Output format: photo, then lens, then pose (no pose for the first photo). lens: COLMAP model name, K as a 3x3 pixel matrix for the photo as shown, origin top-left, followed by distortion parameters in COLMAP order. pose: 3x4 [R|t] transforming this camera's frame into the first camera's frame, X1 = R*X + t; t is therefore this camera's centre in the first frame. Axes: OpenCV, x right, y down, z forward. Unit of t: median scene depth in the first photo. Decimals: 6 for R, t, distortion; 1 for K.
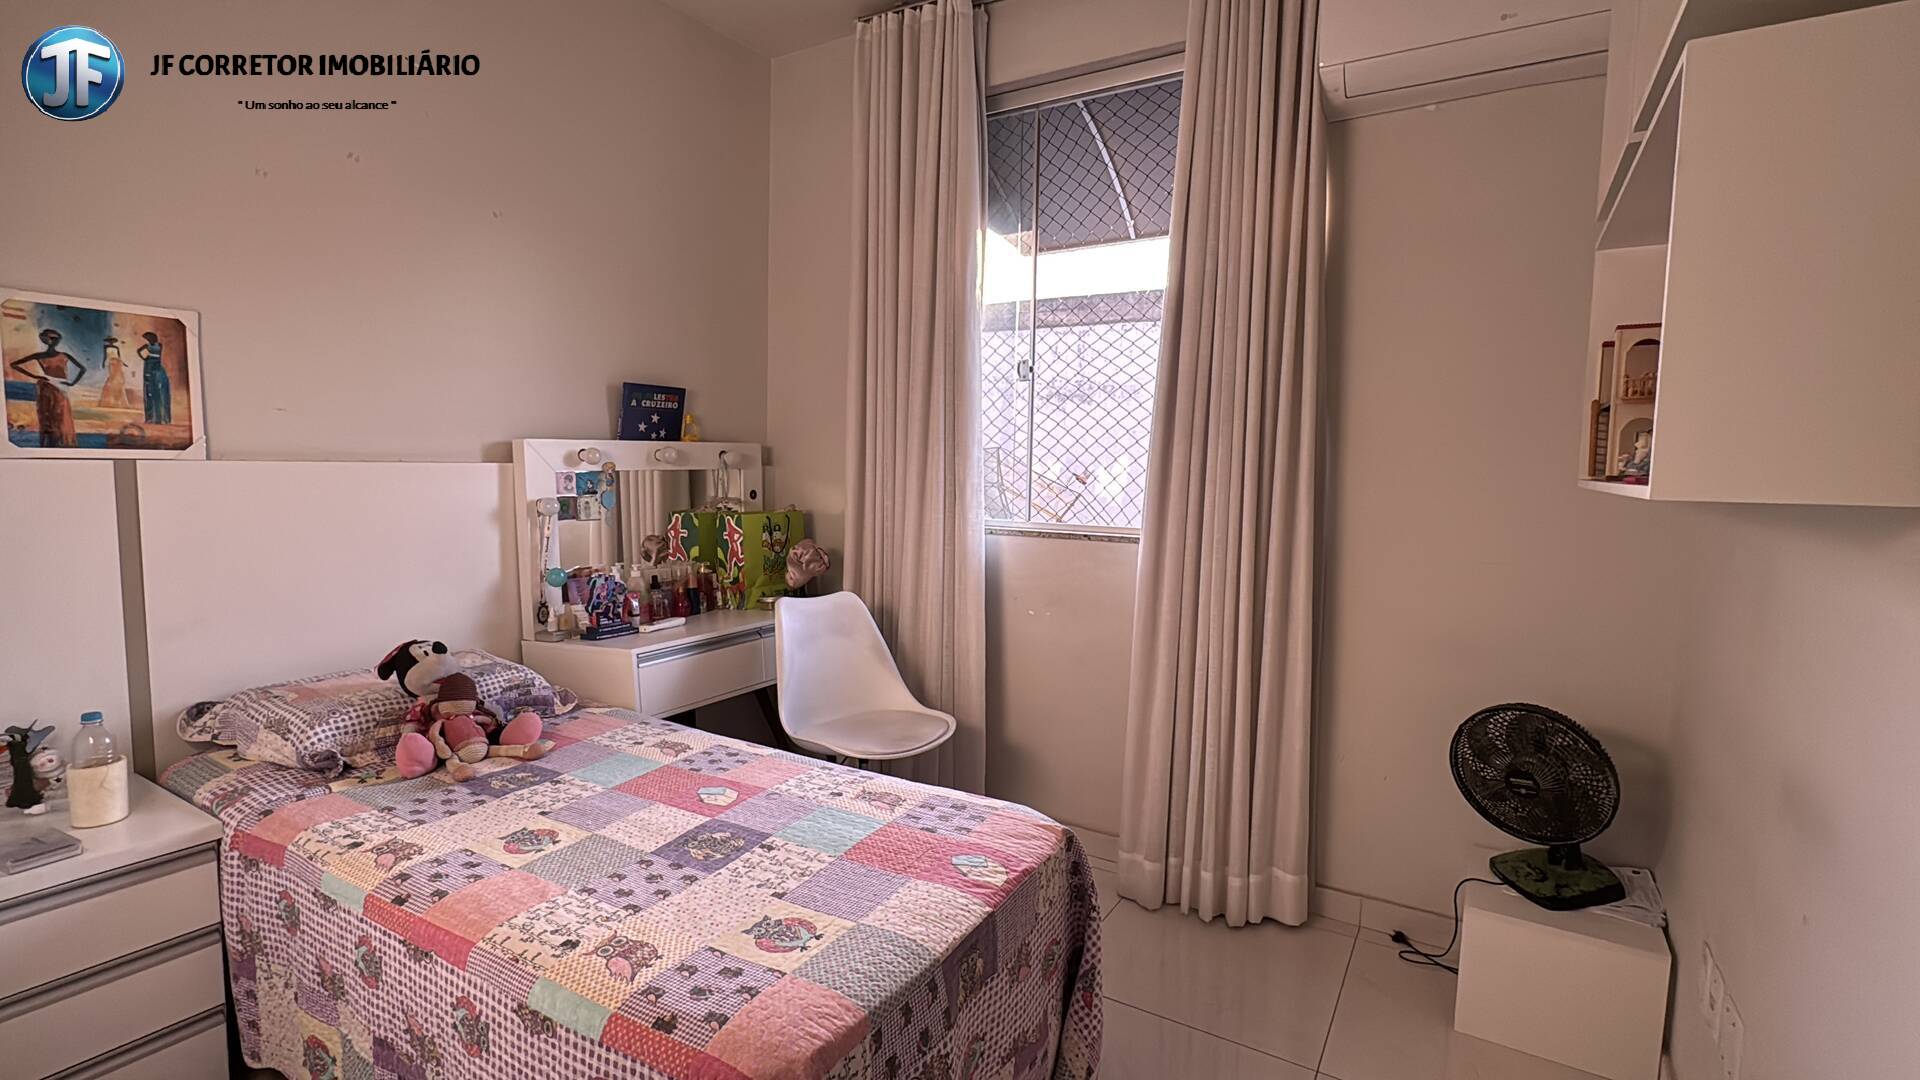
lens RADIAL K [[875.8, 0, 959.2], [0, 875.8, 544.2], [0, 0, 1]] dist [-0.003852, 0.000740]
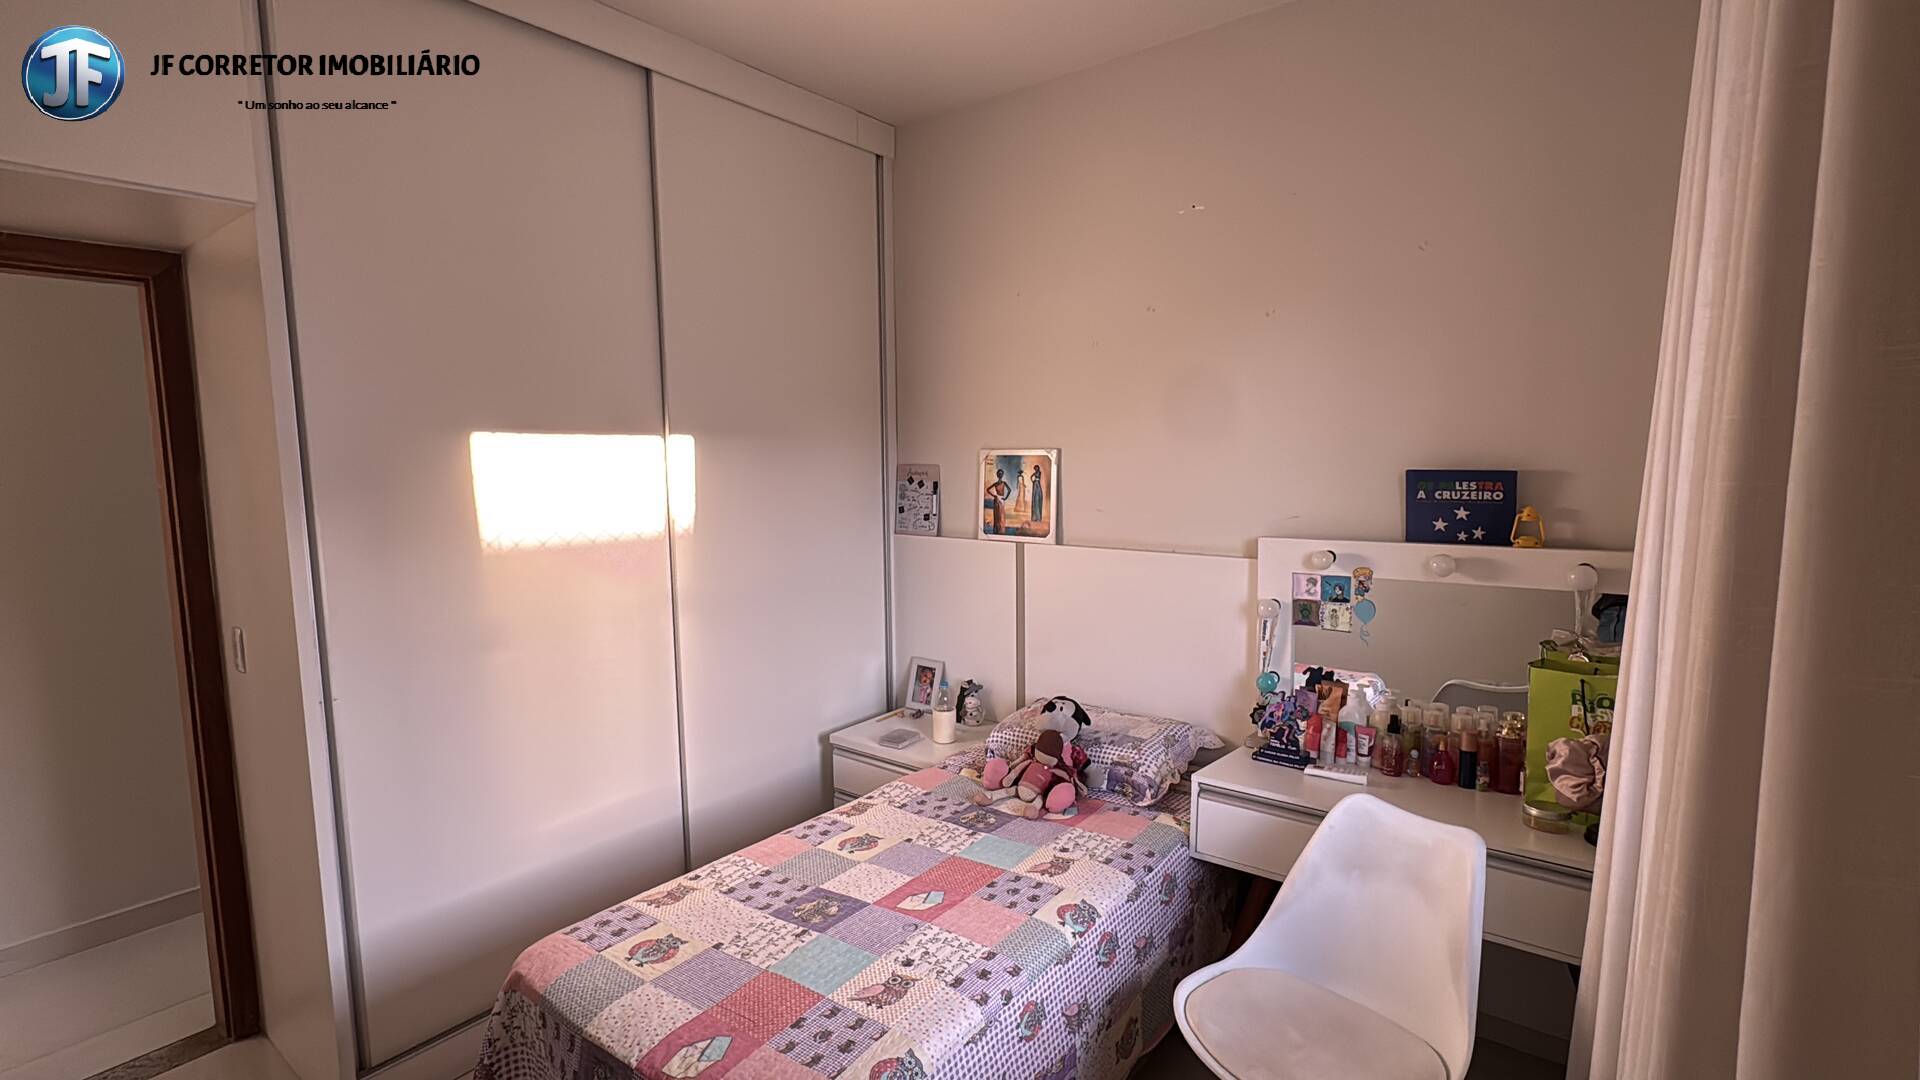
lens RADIAL K [[875.8, 0, 959.5], [0, 875.8, 546.6], [0, 0, 1]] dist [-0.003852, 0.000740]
pose [[-0.116552, 0.096595, -0.988476, 0.706655], [-0.083502, 0.990782, 0.106666, -0.254360], [0.989668, 0.094972, -0.107412, 1.046767]]
